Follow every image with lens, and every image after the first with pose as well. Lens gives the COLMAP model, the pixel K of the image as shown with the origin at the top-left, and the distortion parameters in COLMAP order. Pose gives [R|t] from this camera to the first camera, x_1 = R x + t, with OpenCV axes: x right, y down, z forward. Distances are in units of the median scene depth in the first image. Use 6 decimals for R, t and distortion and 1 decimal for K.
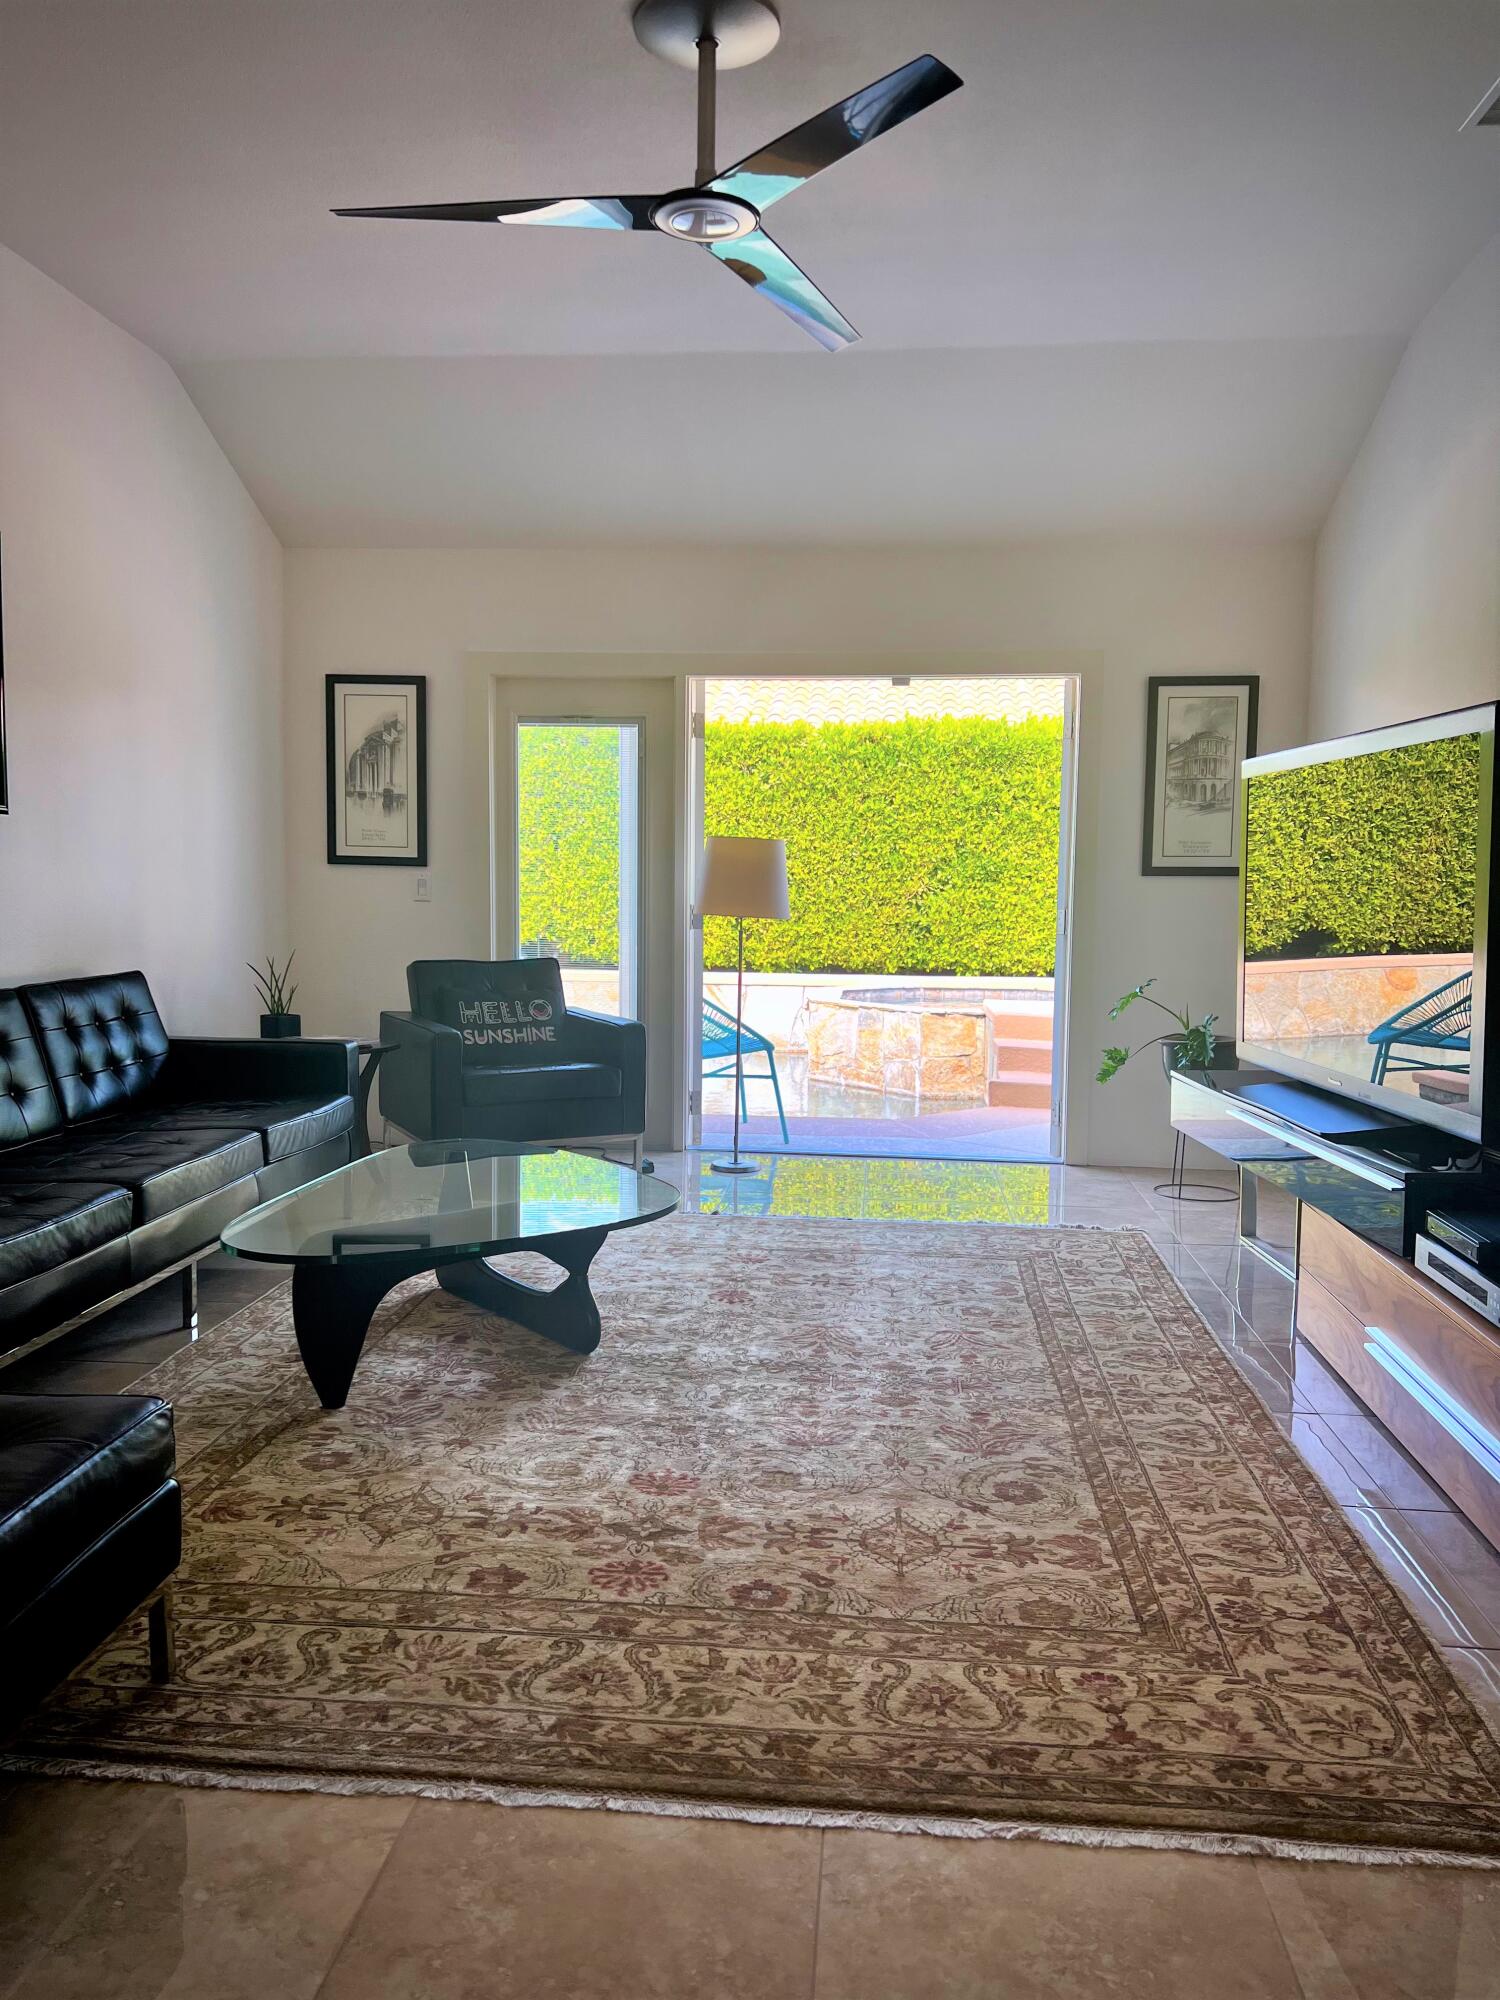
lens RADIAL K [[1542.6, 0, 752.0], [0, 1542.6, 1031.9], [0, 0, 1]] dist [0.096743, -0.121936]
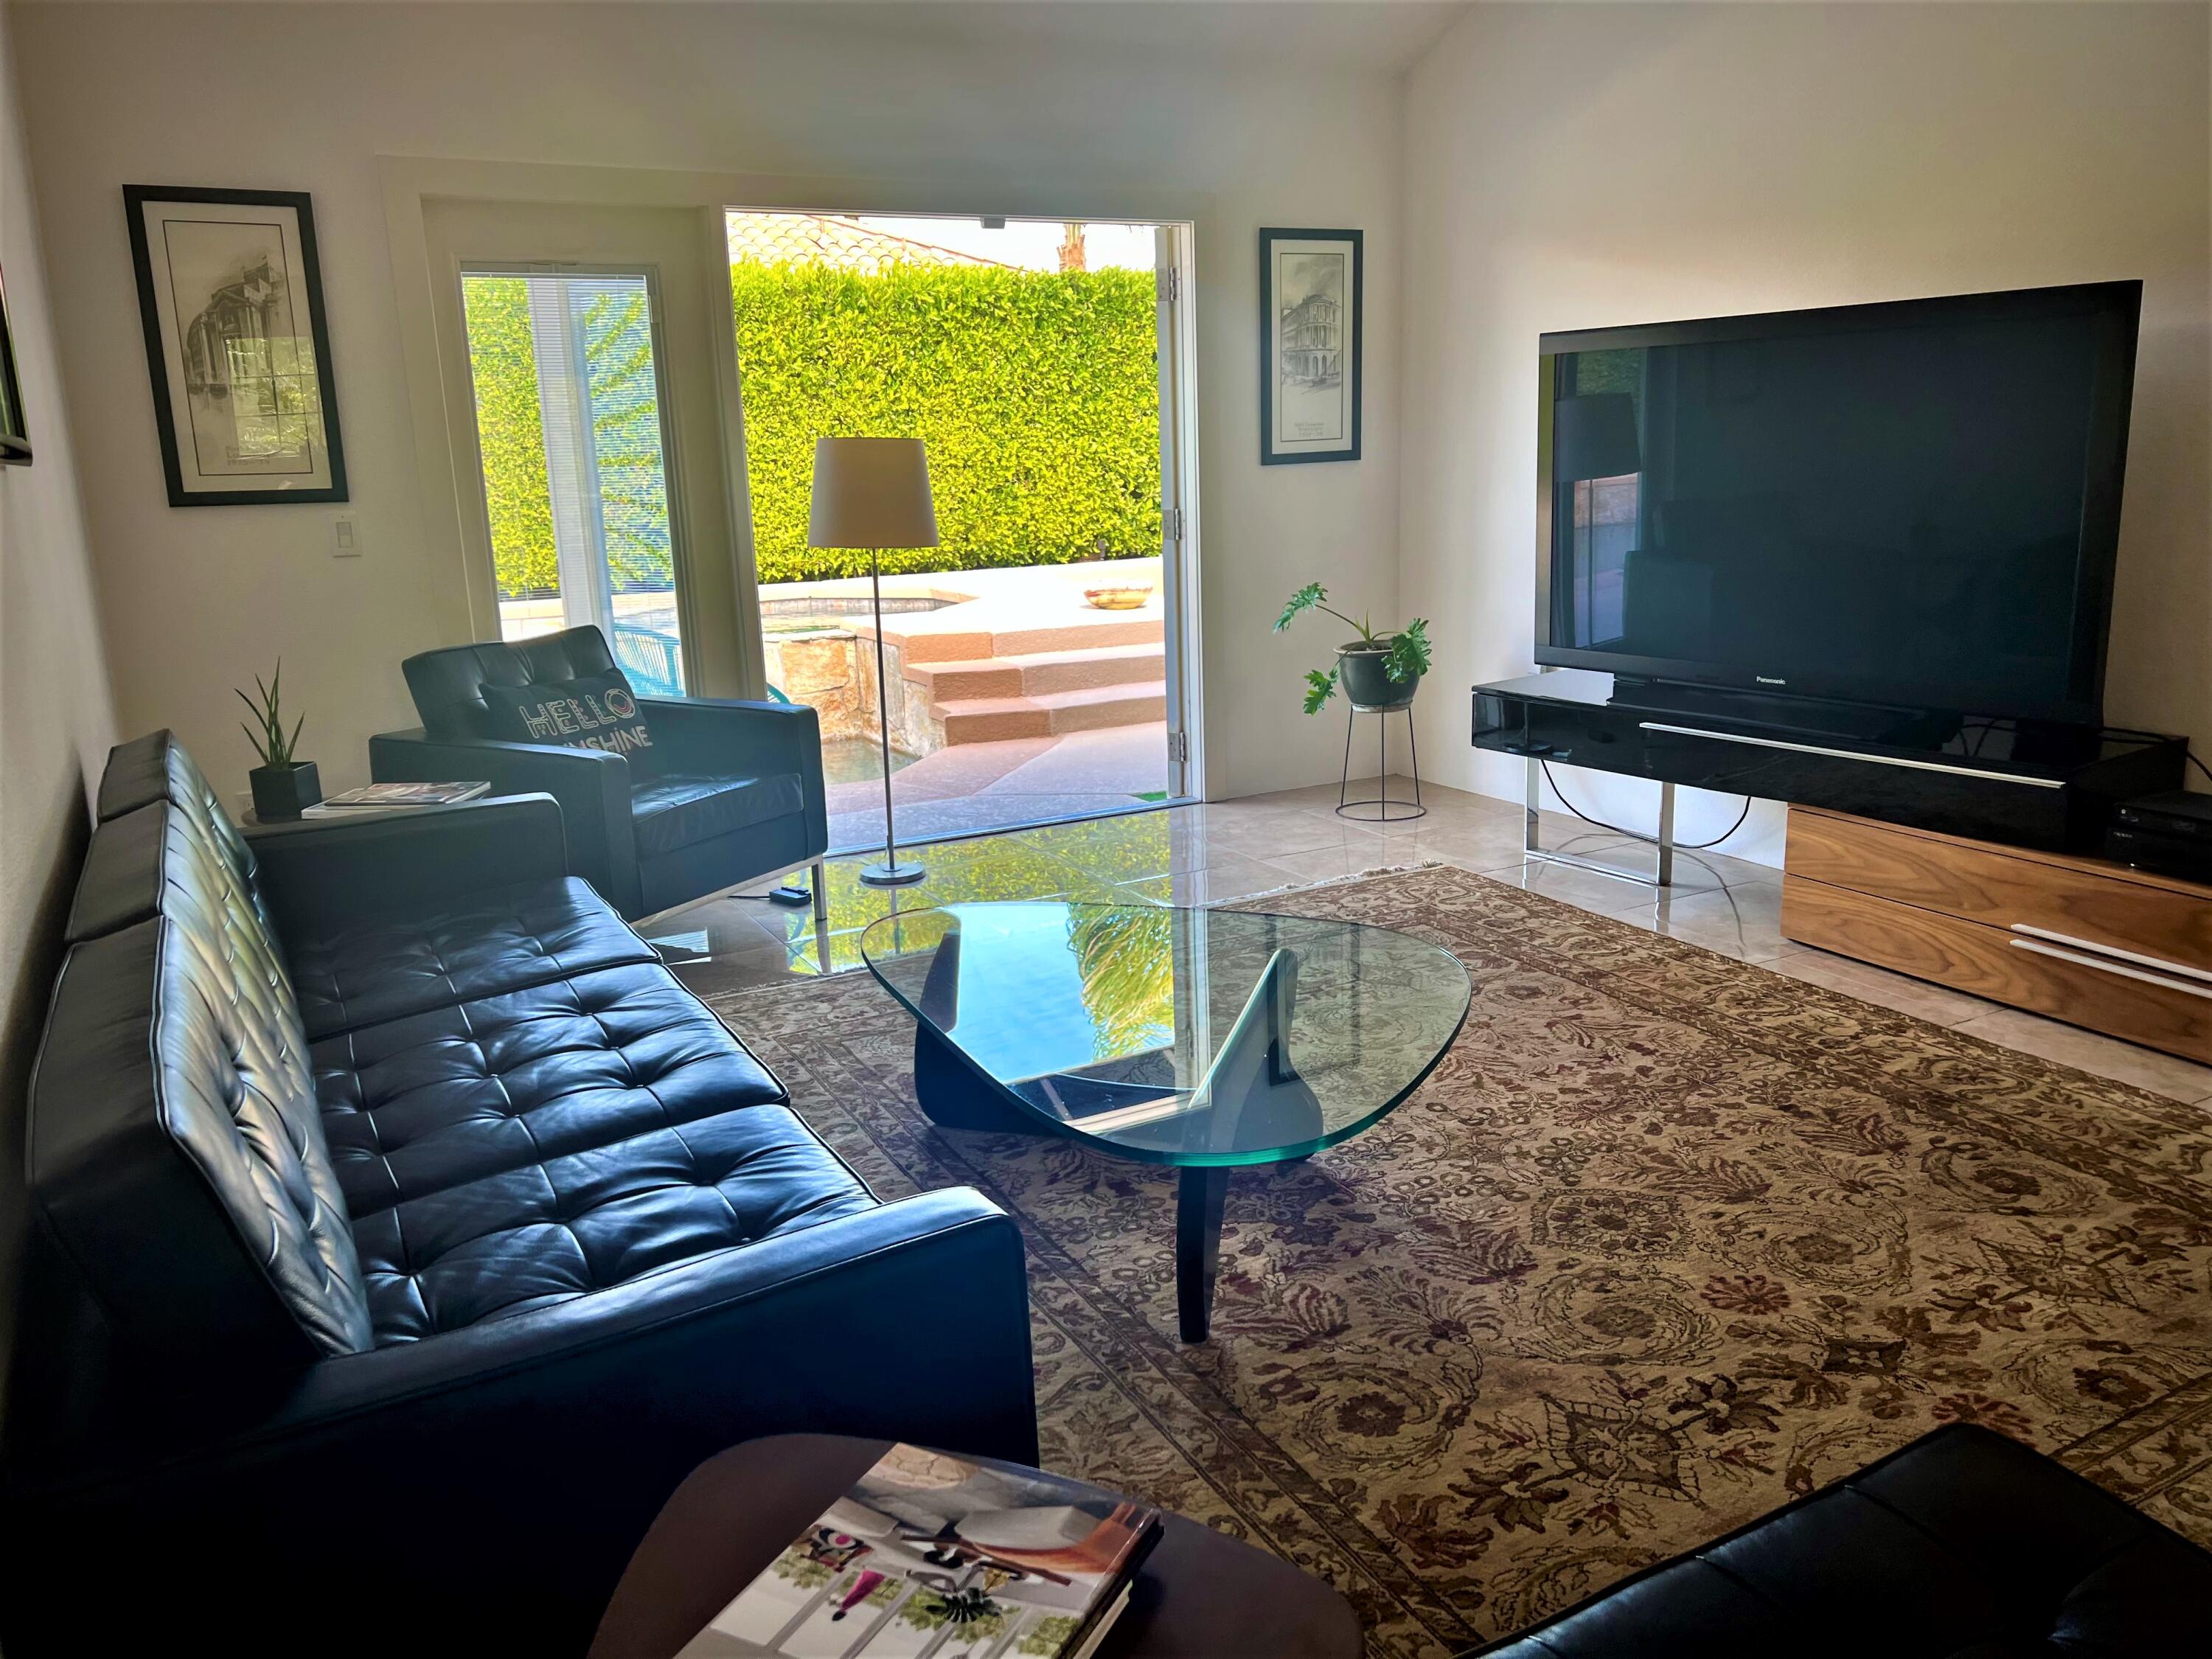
lens RADIAL K [[1706.1, 0, 1106.0], [0, 1706.1, 829.5], [0, 0, 1]] dist [0.096743, -0.121936]
pose [[0.823387, -0.167003, 0.542351, -0.387119], [0.098272, 0.983239, 0.153570, -0.056168], [-0.558907, -0.073150, 0.825998, 0.237617]]
